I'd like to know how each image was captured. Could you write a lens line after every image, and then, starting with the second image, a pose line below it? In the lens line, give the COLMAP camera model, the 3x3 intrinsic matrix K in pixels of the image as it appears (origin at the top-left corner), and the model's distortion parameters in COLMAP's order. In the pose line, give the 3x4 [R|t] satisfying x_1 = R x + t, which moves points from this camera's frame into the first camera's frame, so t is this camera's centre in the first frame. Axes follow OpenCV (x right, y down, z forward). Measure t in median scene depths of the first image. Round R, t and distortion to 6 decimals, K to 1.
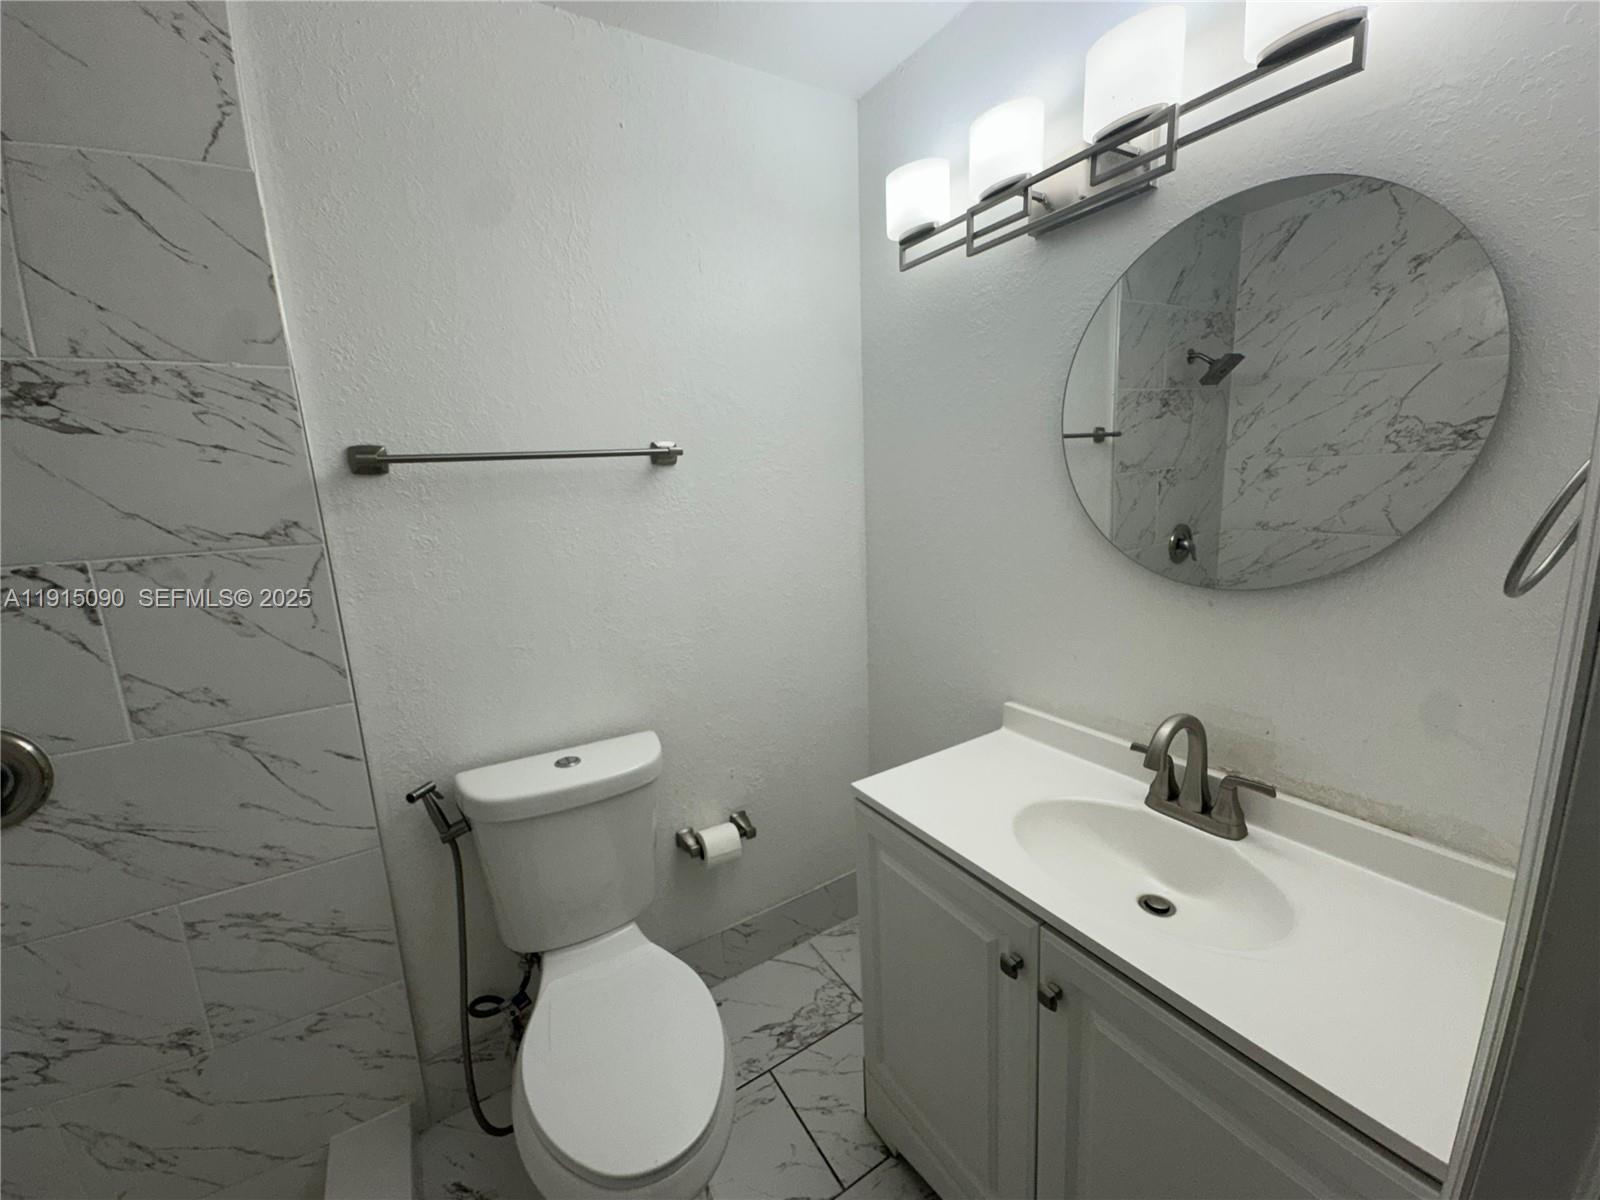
lens RADIAL K [[641.0, 0, 800.0], [0, 641.0, 600.0], [0, 0, 1]] dist [0.017993, -0.009877]
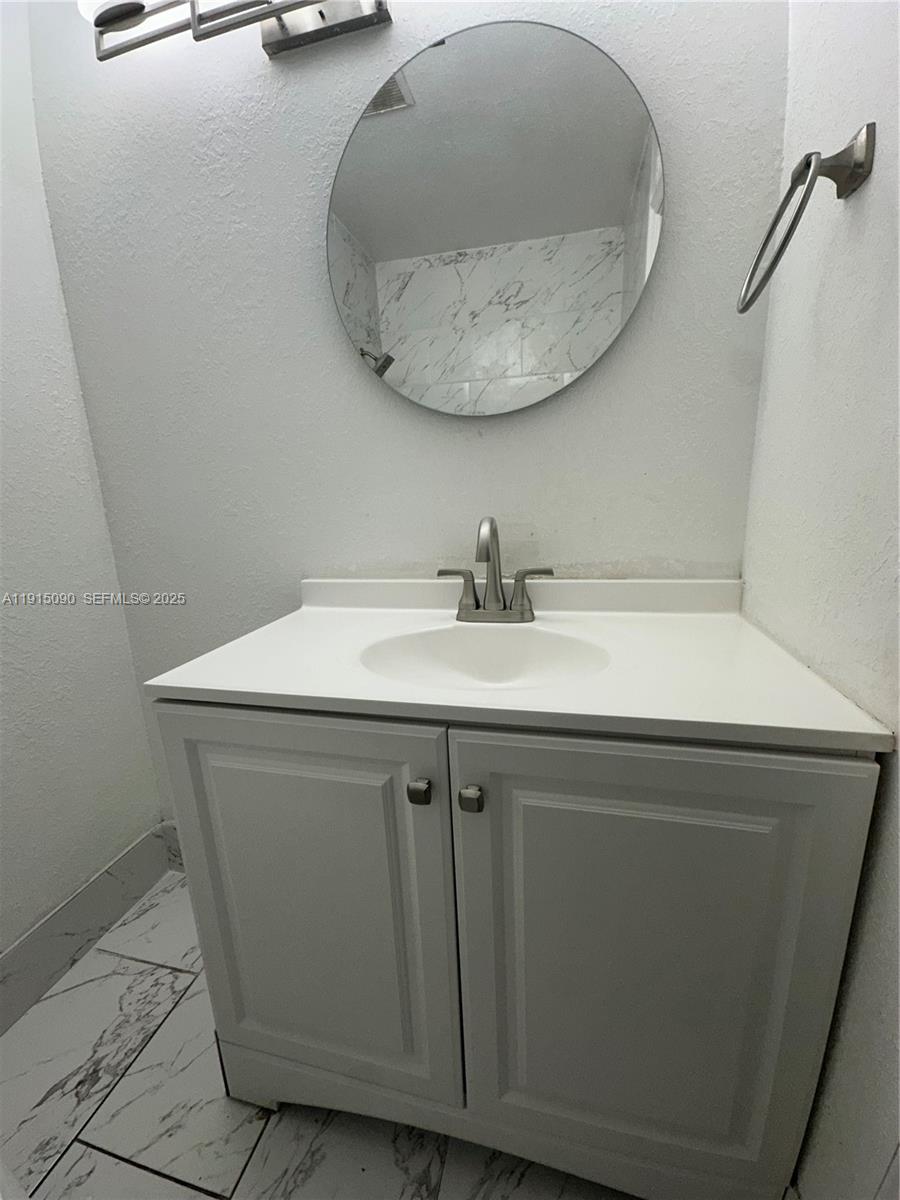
lens RADIAL K [[466.0, 0, 454.8], [0, 466.0, 597.7], [0, 0, 1]] dist [0.031740, -0.018837]
pose [[0.704371, -0.138418, 0.696206, -0.023017], [0.146326, 0.988052, 0.048401, 0.185958], [-0.694587, 0.067781, 0.716209, 0.325321]]
